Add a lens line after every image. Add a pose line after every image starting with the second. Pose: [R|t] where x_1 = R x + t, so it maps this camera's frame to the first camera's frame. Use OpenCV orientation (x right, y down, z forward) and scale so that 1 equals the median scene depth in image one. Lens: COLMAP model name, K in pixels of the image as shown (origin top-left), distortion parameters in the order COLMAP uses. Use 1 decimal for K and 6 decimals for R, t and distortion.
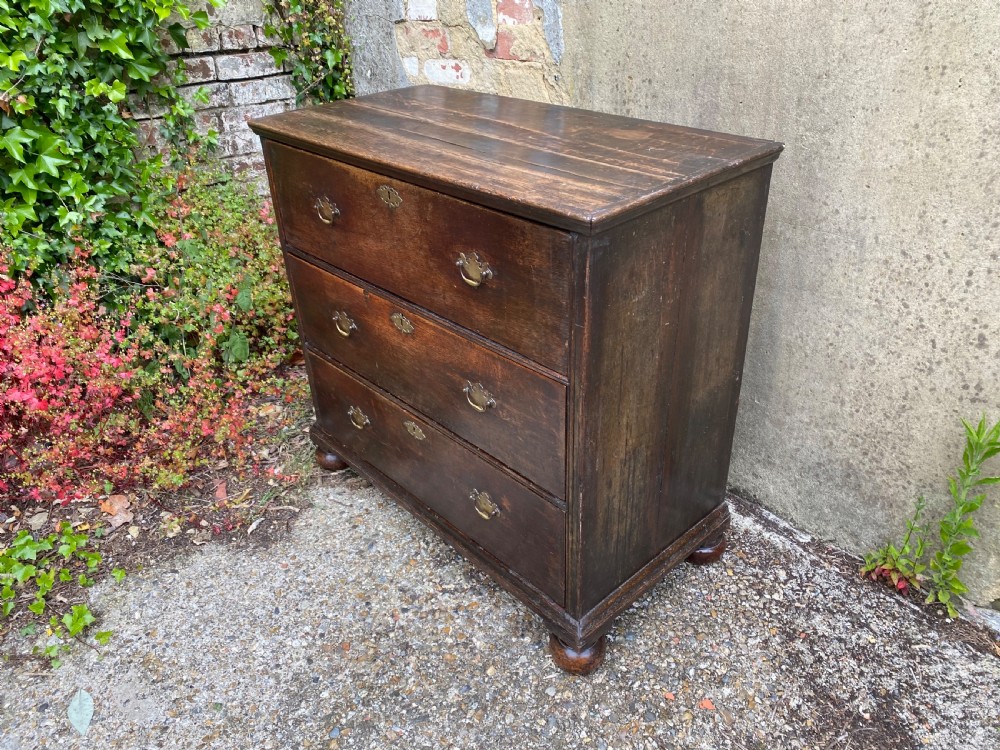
lens RADIAL K [[768.5, 0, 499.0], [0, 768.5, 372.5], [0, 0, 1]] dist [0.016200, -0.010683]
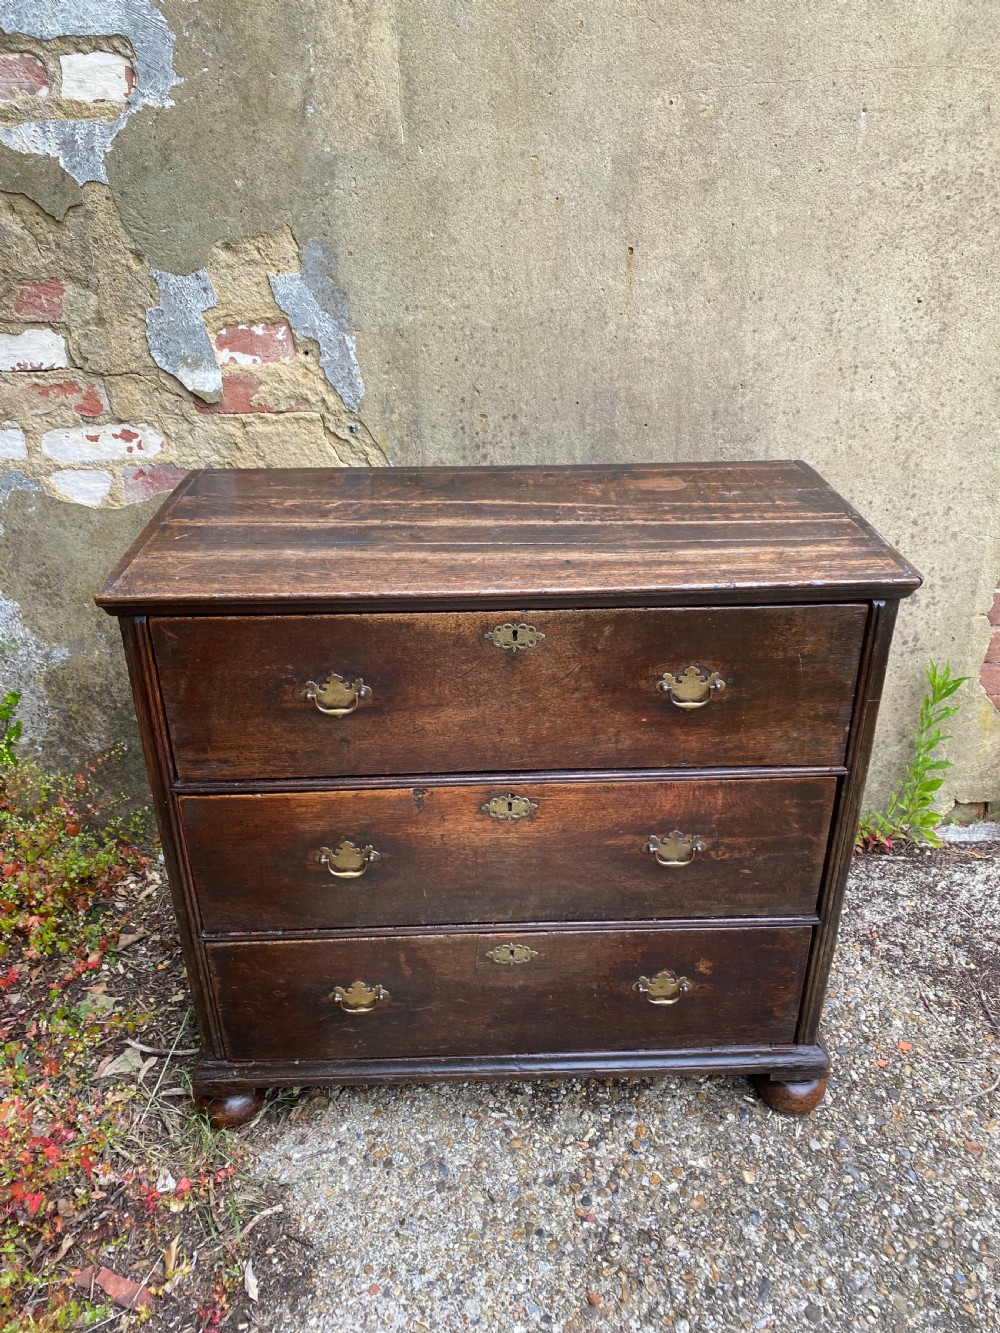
lens RADIAL K [[1024.5, 0, 511.4], [0, 1024.5, 656.7], [0, 0, 1]] dist [0.016200, -0.010683]
pose [[0.650783, -0.312583, 0.691935, -0.664465], [0.362919, 0.928539, 0.078135, -0.242261], [-0.666912, 0.200267, 0.717719, 0.299405]]
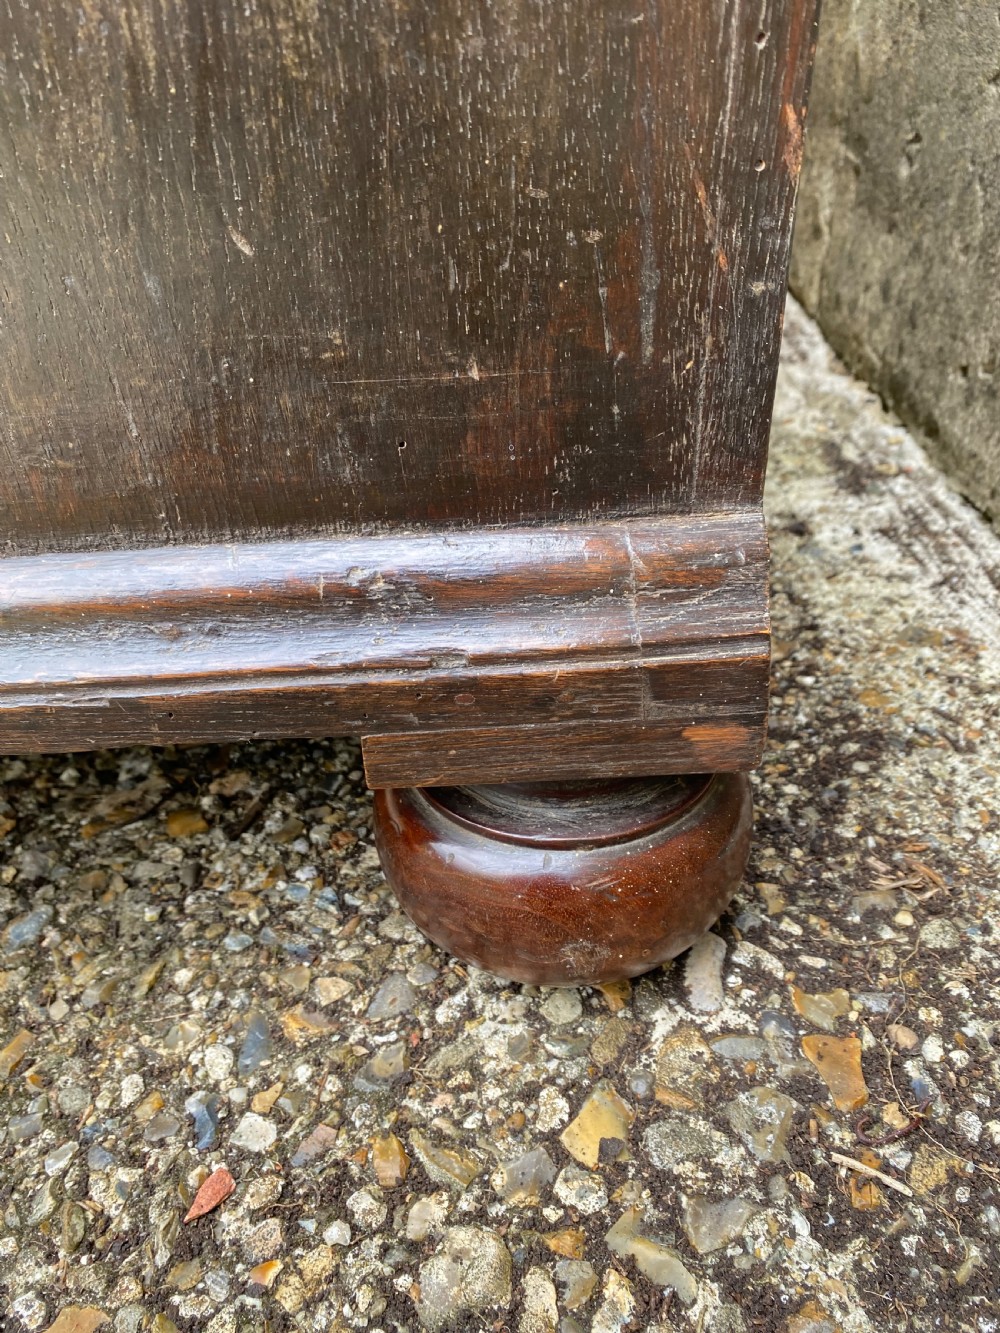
lens RADIAL K [[1024.5, 0, 494.3], [0, 1024.5, 668.3], [0, 0, 1]] dist [0.016200, -0.010683]
pose [[0.767389, 0.370676, -0.523176, 0.360694], [-0.314476, 0.928663, 0.196699, 0.180714], [0.558765, 0.013582, 0.829215, 0.911793]]
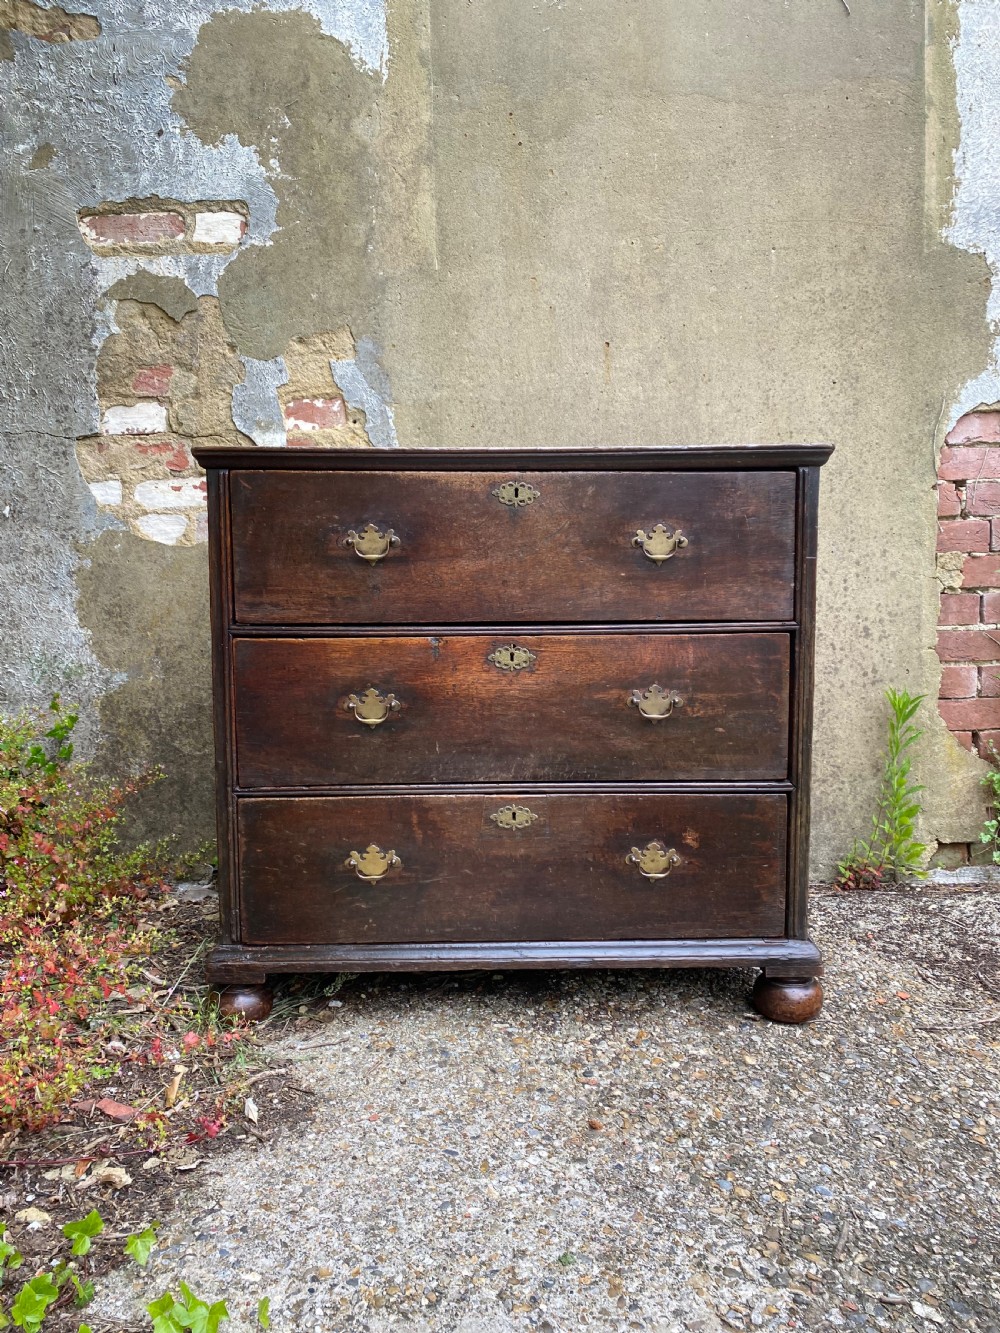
lens RADIAL K [[1024.5, 0, 509.8], [0, 1024.5, 654.9], [0, 0, 1]] dist [0.016200, -0.010683]
pose [[0.659927, -0.032394, 0.750631, -0.864218], [0.359171, 0.891120, -0.277312, 0.211288], [-0.659919, 0.452611, 0.599709, 0.338889]]
